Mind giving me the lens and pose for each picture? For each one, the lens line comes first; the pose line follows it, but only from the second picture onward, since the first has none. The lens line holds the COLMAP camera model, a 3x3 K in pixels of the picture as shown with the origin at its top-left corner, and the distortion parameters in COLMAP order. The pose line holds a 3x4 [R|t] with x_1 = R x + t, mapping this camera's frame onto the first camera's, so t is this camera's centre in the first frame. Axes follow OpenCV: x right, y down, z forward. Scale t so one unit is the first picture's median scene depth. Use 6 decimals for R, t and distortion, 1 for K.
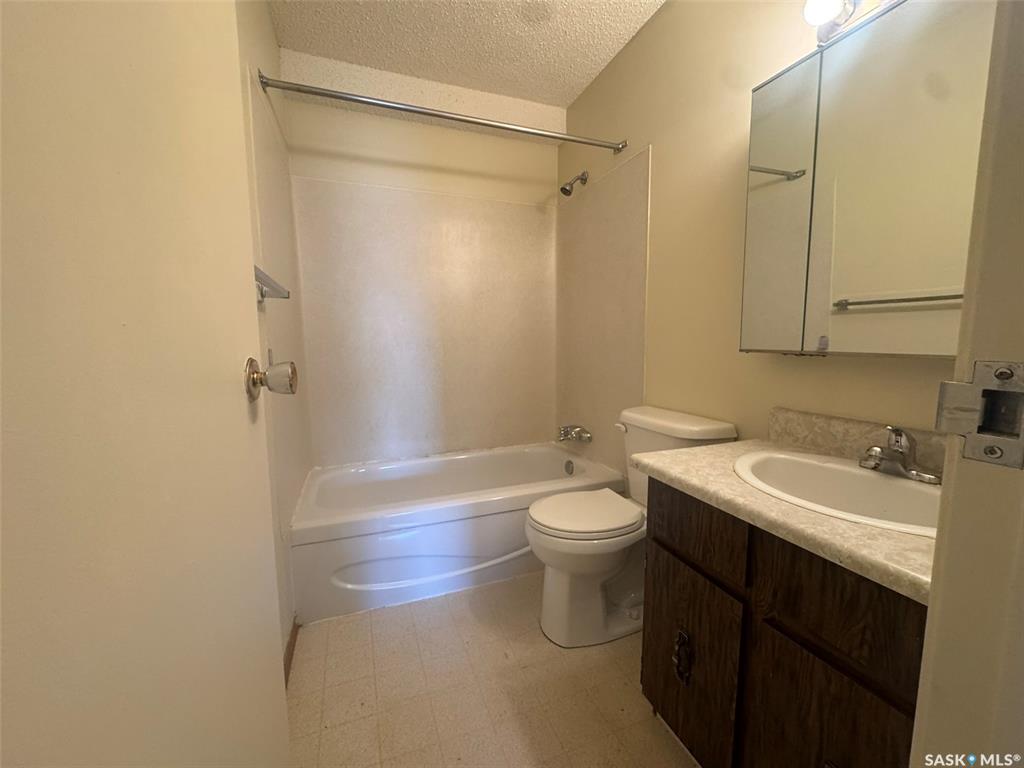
lens RADIAL K [[414.0, 0, 512.0], [0, 414.0, 384.0], [0, 0, 1]] dist [0.000637, 0.000227]
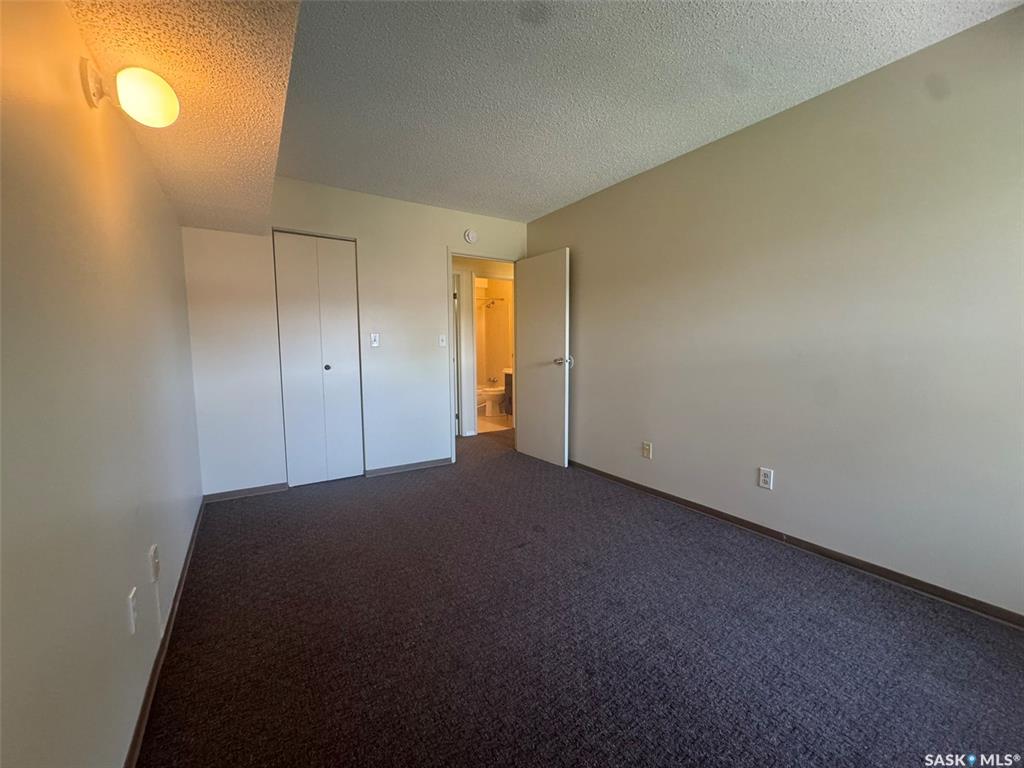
lens RADIAL K [[414.0, 0, 512.0], [0, 414.0, 384.0], [0, 0, 1]] dist [0.000637, 0.000227]
pose [[0.979462, -0.015900, 0.201002, -0.545012], [0.020728, 0.999544, -0.021935, 0.358408], [-0.200562, 0.025651, 0.979345, -3.459838]]
